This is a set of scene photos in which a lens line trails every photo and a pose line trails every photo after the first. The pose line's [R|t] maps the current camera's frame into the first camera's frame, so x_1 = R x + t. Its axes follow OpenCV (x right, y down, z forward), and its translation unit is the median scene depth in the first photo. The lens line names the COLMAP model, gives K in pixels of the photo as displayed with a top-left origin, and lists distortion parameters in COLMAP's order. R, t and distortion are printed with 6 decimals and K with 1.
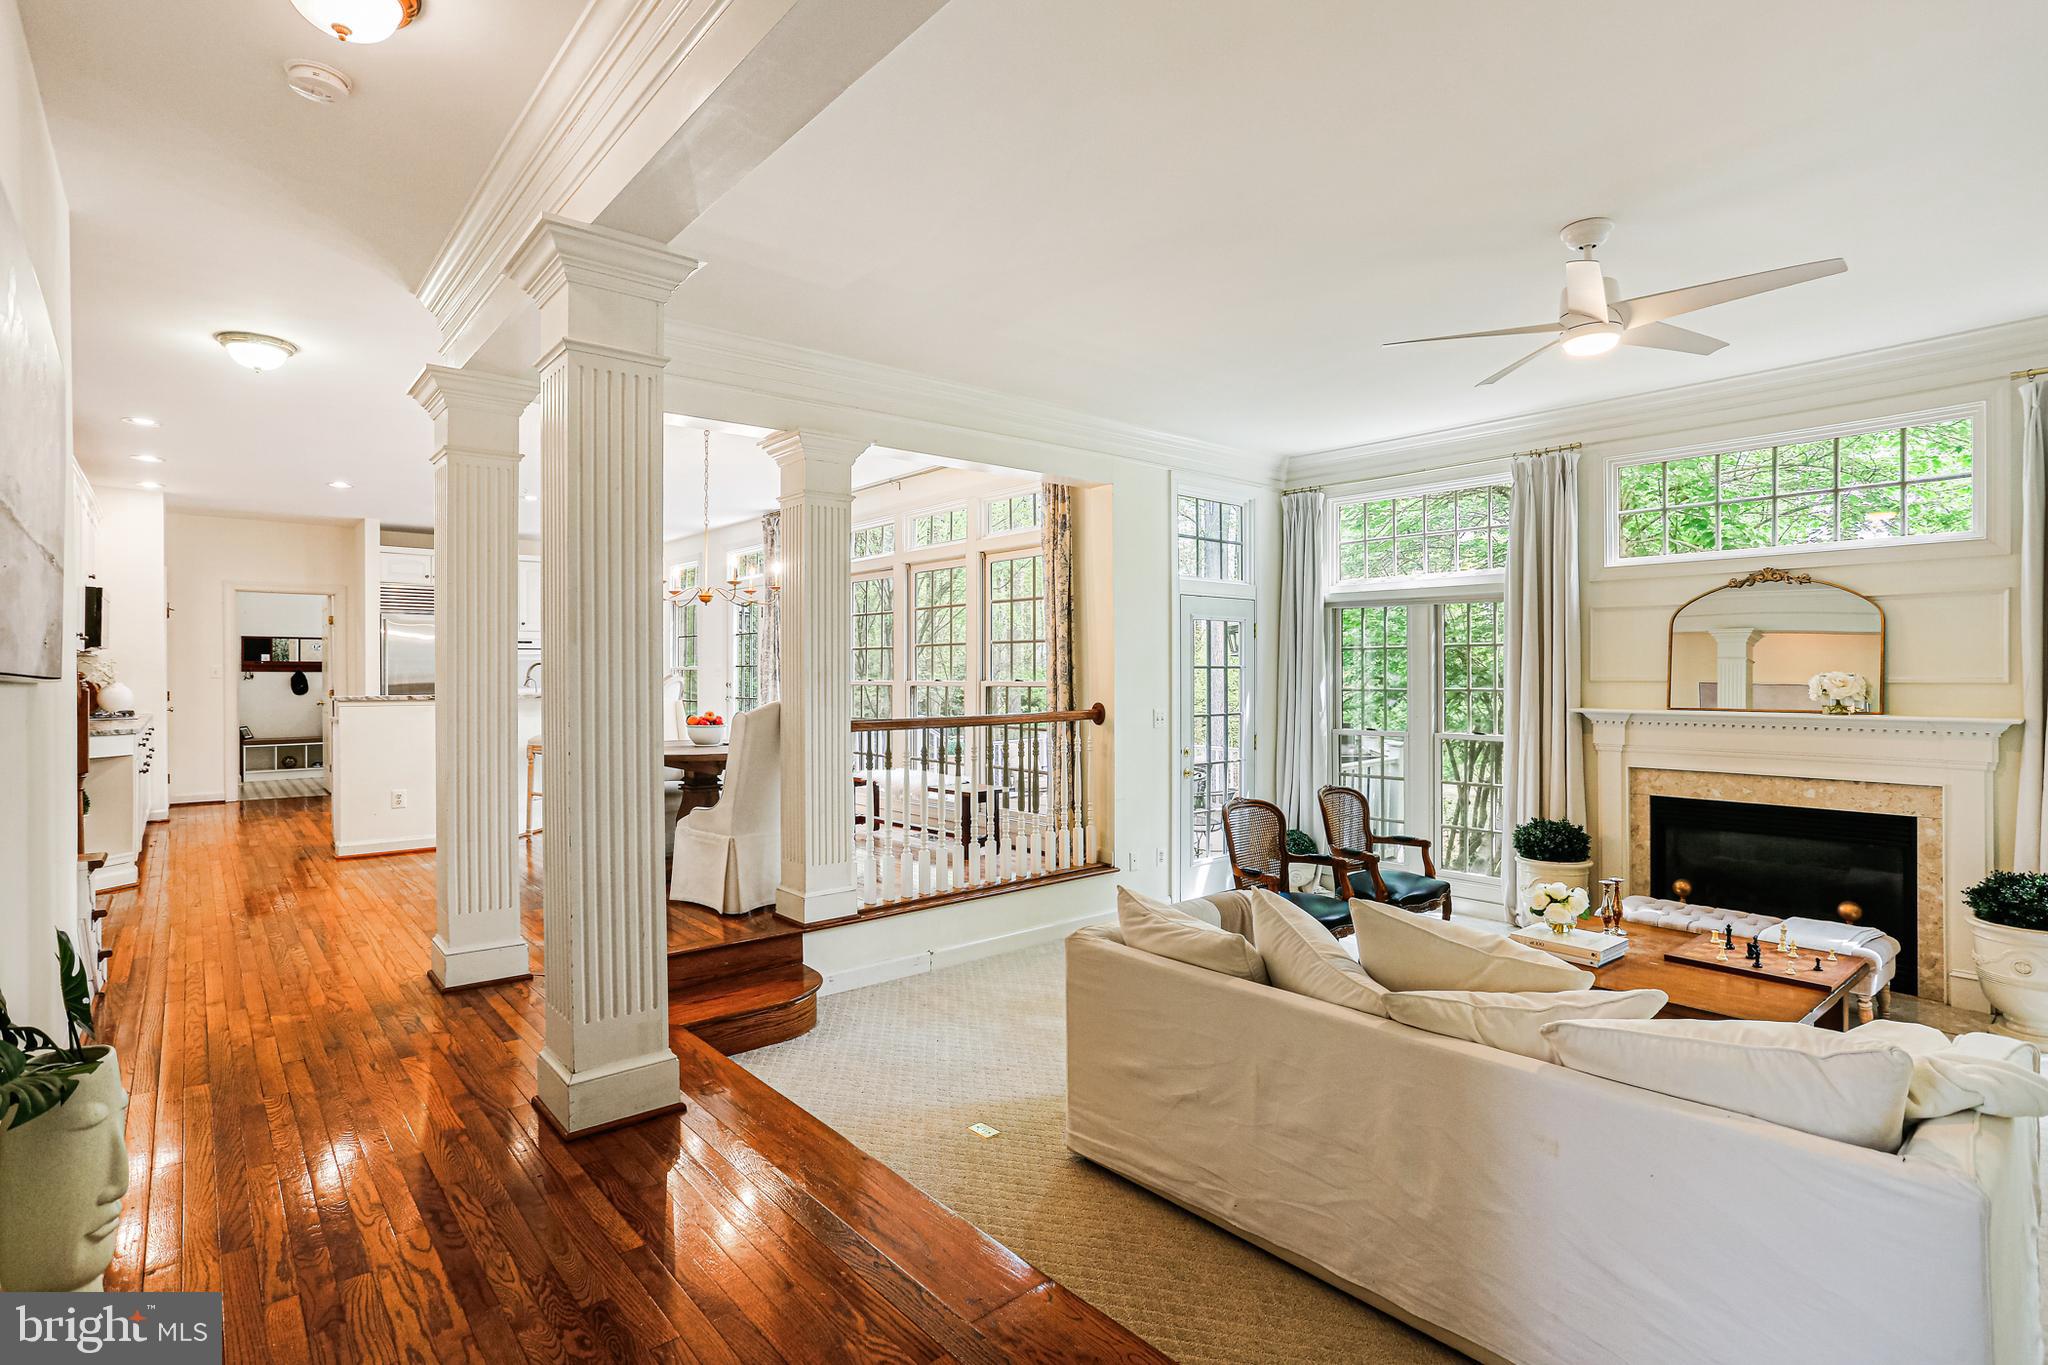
lens RADIAL K [[991.3, 0, 1029.6], [0, 991.3, 683.5], [0, 0, 1]] dist [-0.024835, 0.009335]
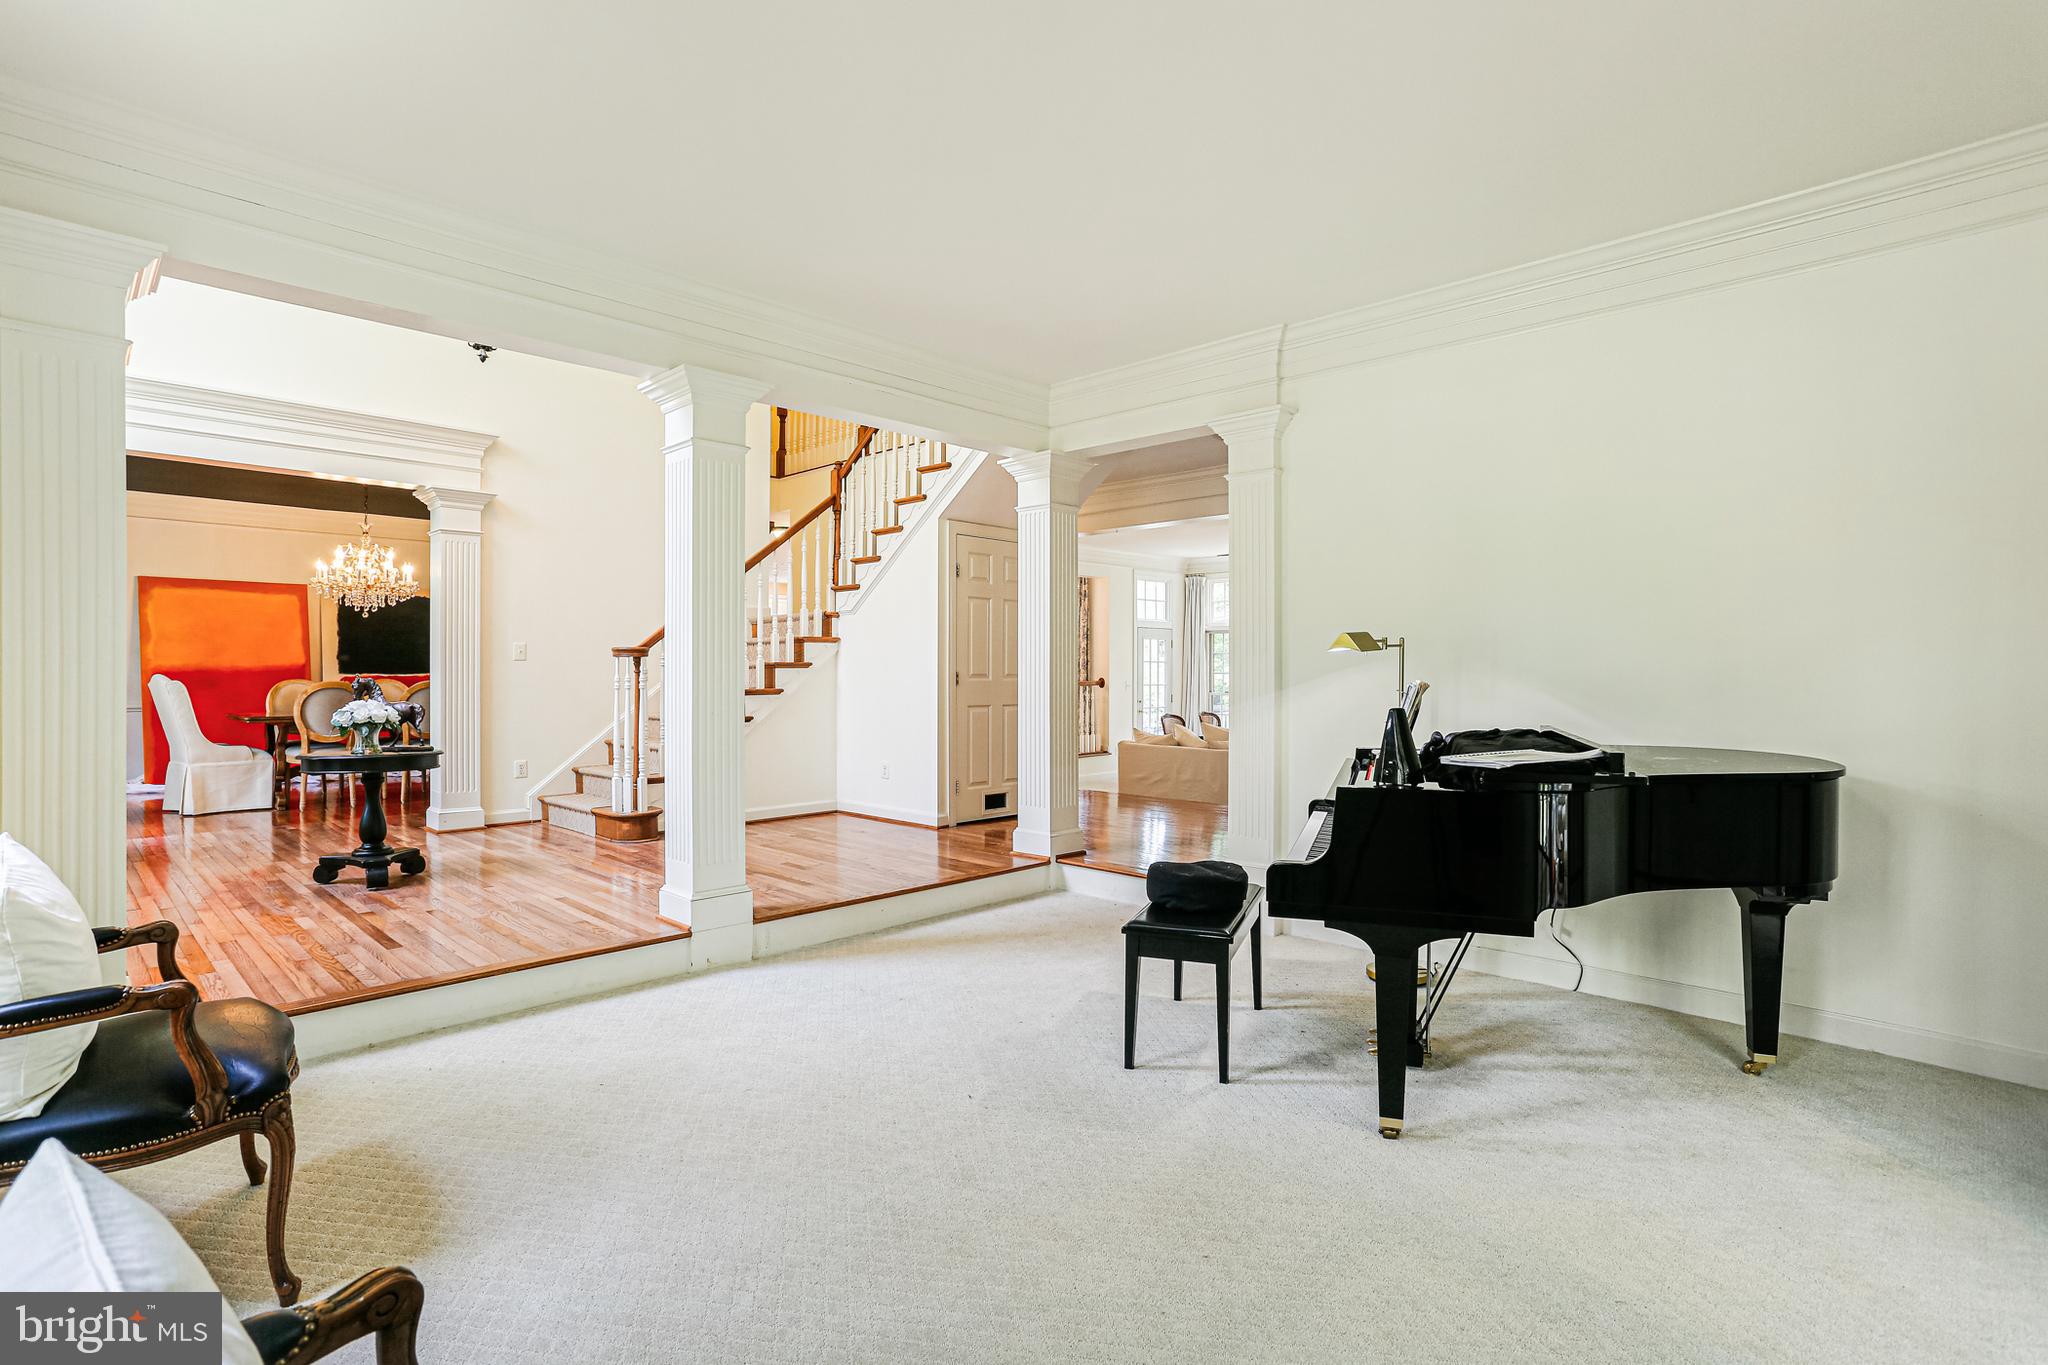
lens RADIAL K [[991.3, 0, 1019.4], [0, 991.3, 679.2], [0, 0, 1]] dist [-0.024835, 0.009335]
pose [[0.996605, 0.004482, 0.082207, -0.412957], [-0.004578, 0.999989, 0.000978, 0.030290], [-0.082202, -0.001351, 0.996615, -1.652568]]
